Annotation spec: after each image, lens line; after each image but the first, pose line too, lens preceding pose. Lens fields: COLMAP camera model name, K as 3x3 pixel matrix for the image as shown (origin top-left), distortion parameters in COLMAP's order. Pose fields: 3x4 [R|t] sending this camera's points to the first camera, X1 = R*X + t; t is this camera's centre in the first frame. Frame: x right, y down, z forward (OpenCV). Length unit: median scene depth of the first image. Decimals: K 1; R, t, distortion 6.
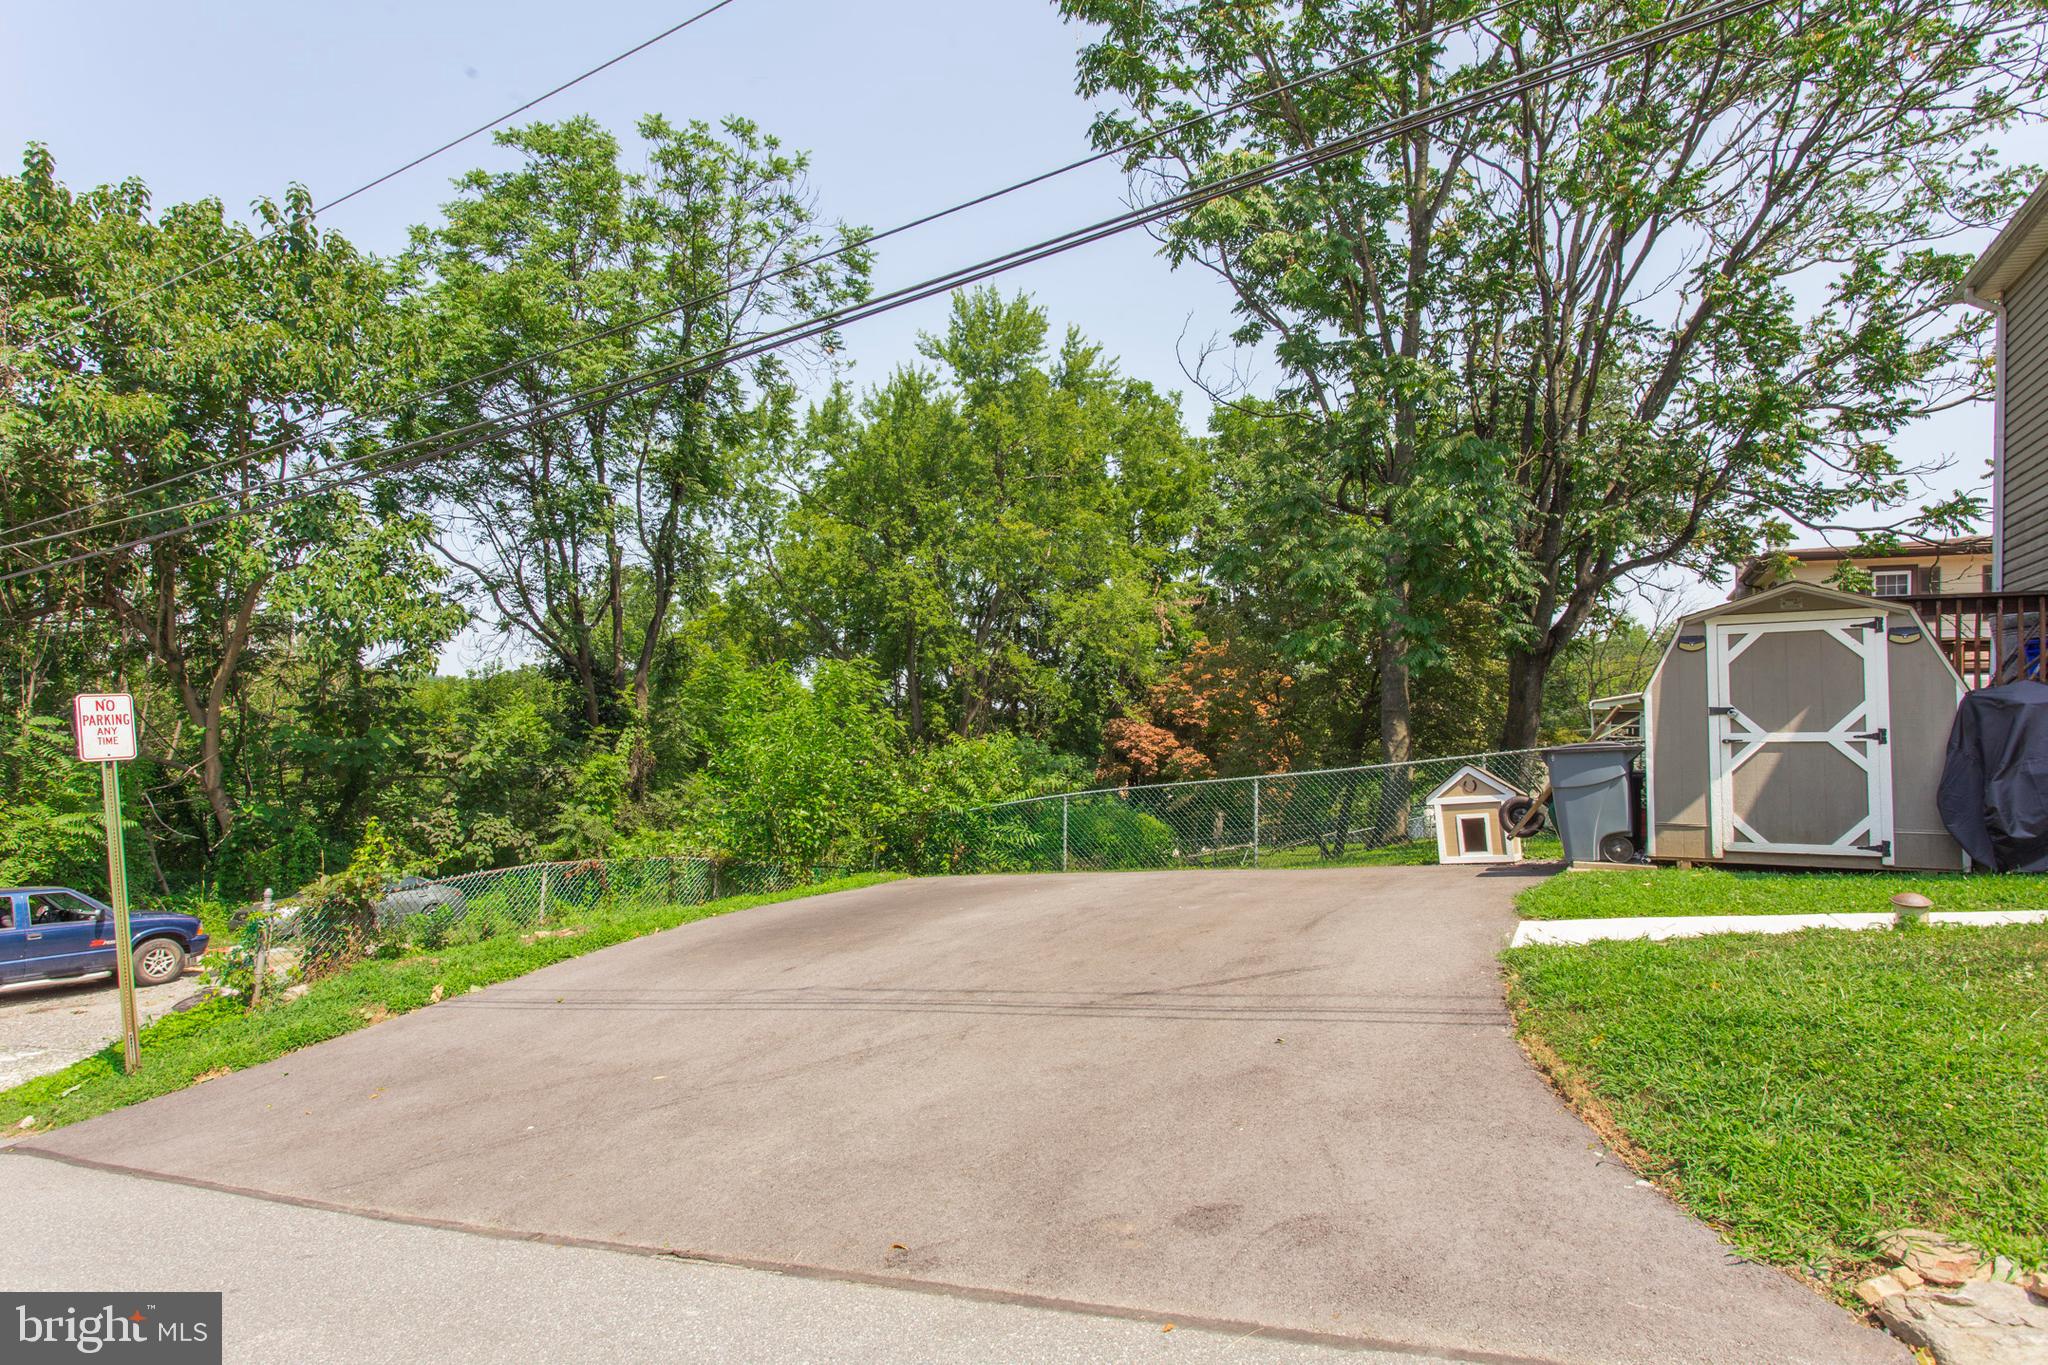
lens RADIAL K [[1087.4, 0, 1032.4], [0, 1087.4, 726.5], [0, 0, 1]] dist [0.004314, -0.001340]
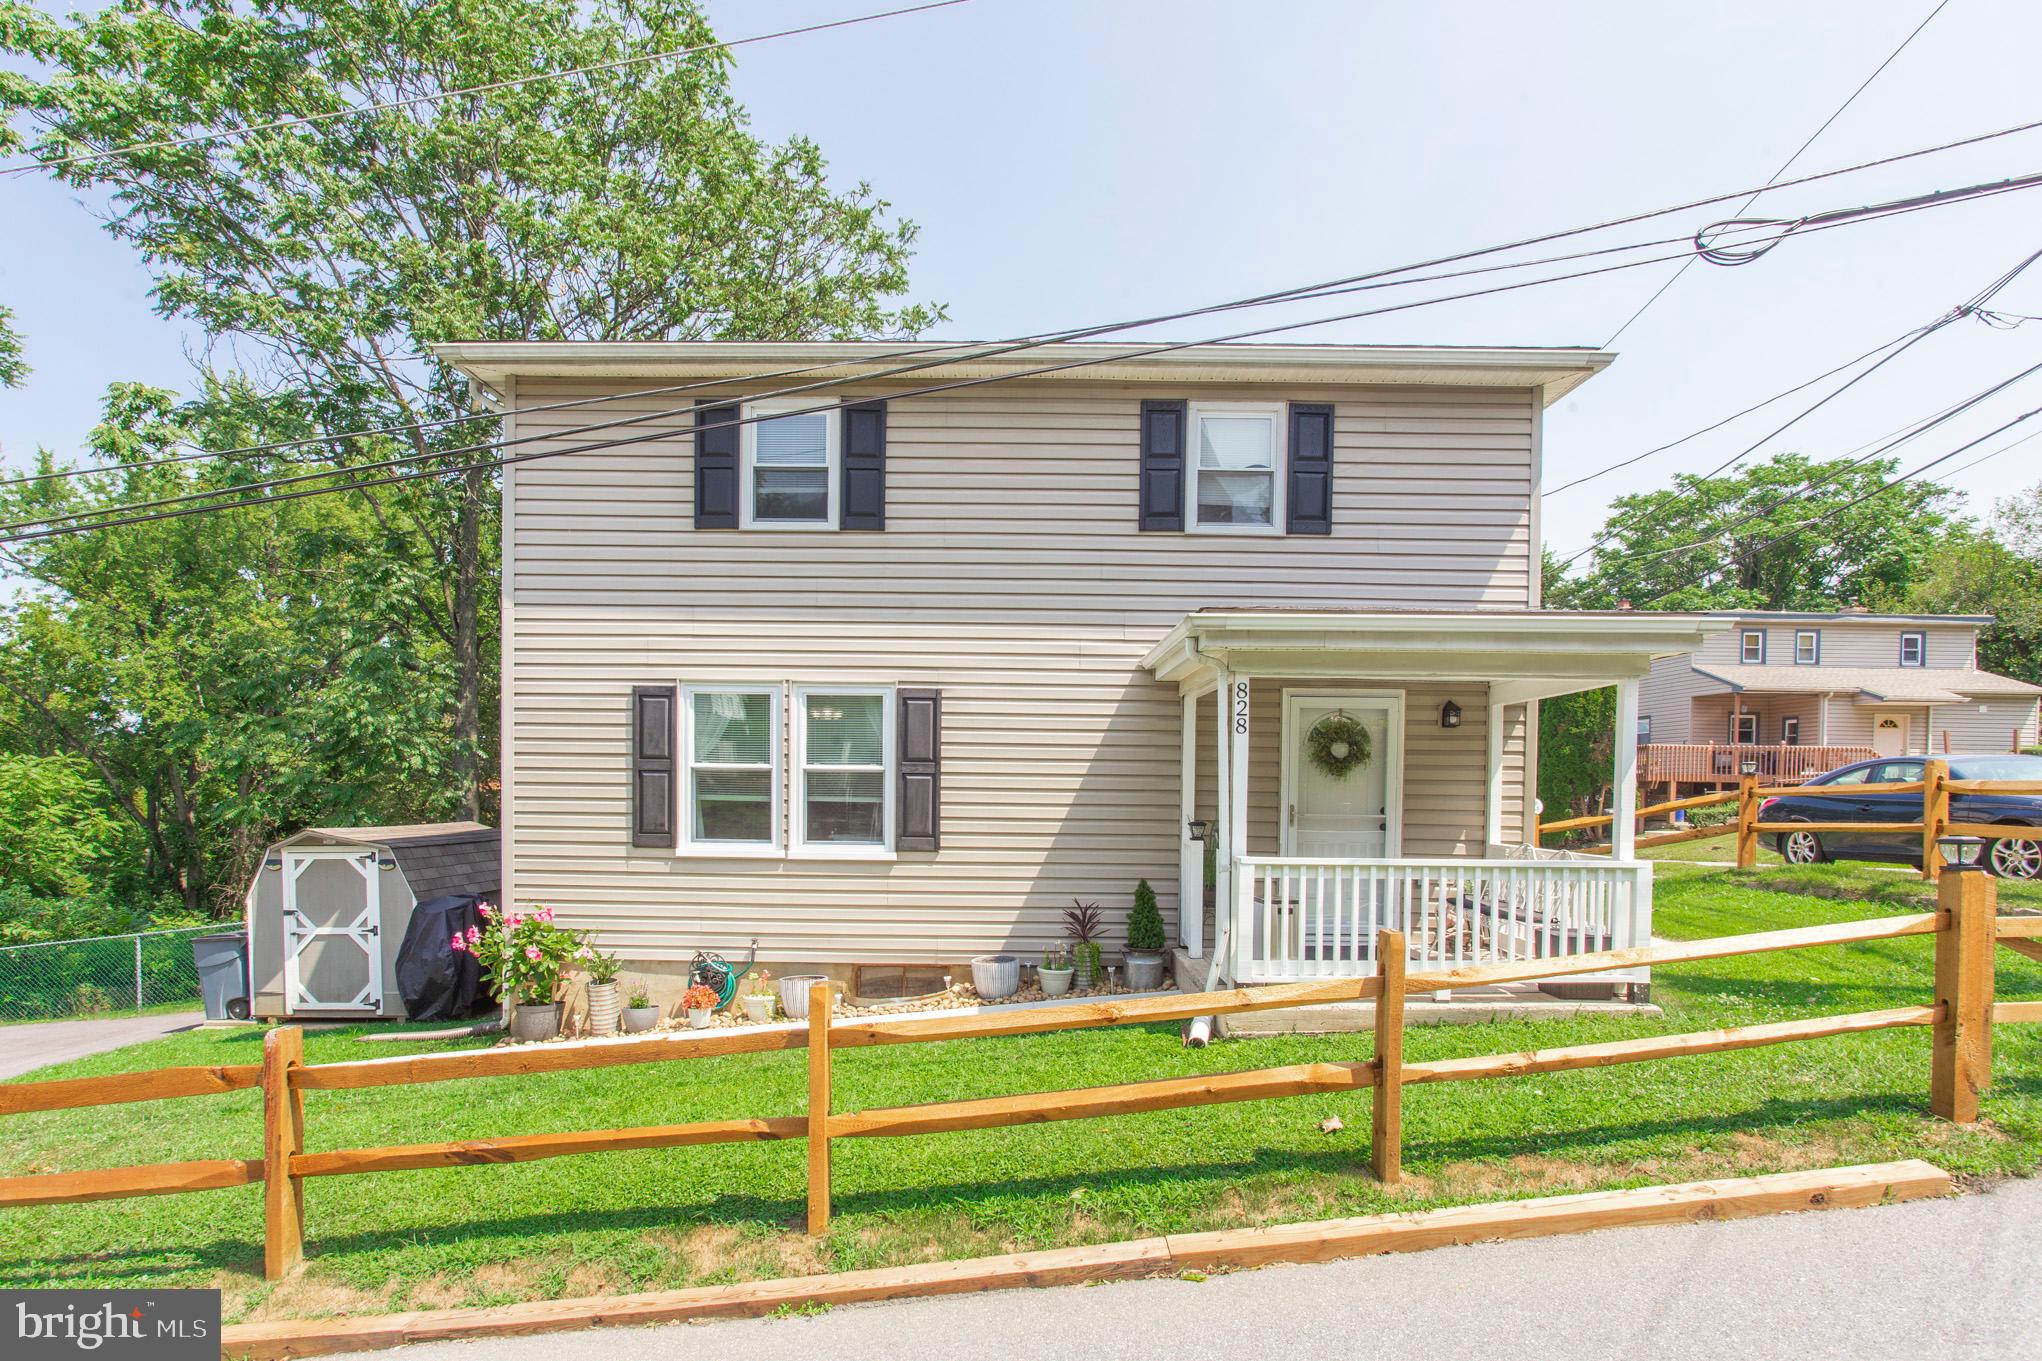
lens RADIAL K [[994.6, 0, 1082.7], [0, 994.6, 798.6], [0, 0, 1]] dist [-0.016516, 0.007383]
pose [[0.891931, -0.012101, 0.452010, 0.987712], [-0.000553, 0.999612, 0.027853, -0.202737], [-0.452172, -0.025093, 0.891578, -0.629762]]
